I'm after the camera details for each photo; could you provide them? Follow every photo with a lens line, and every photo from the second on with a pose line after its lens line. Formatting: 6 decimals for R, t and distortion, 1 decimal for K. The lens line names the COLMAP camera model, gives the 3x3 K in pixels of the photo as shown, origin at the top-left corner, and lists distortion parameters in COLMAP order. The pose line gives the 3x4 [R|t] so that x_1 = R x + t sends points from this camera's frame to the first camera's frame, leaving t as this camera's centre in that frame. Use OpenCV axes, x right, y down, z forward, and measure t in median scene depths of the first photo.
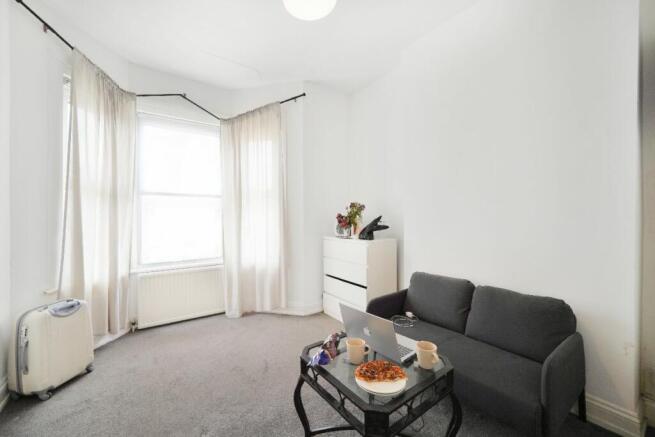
lens RADIAL K [[259.5, 0, 327.5], [0, 259.5, 217.1], [0, 0, 1]] dist [-0.000700, 0.000256]
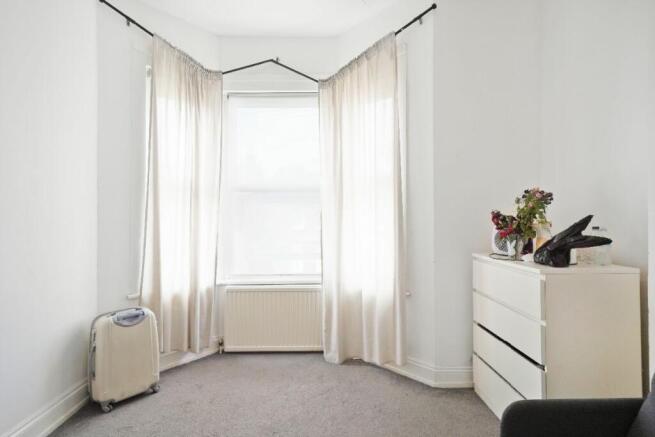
lens RADIAL K [[359.4, 0, 327.2], [0, 359.4, 218.1], [0, 0, 1]] dist [0.030886, 0.000437]
pose [[0.819080, -0.000110, -0.573679, 0.195352], [0.003121, 0.999986, 0.004265, -0.004518], [0.573670, -0.005284, 0.819069, 0.212171]]
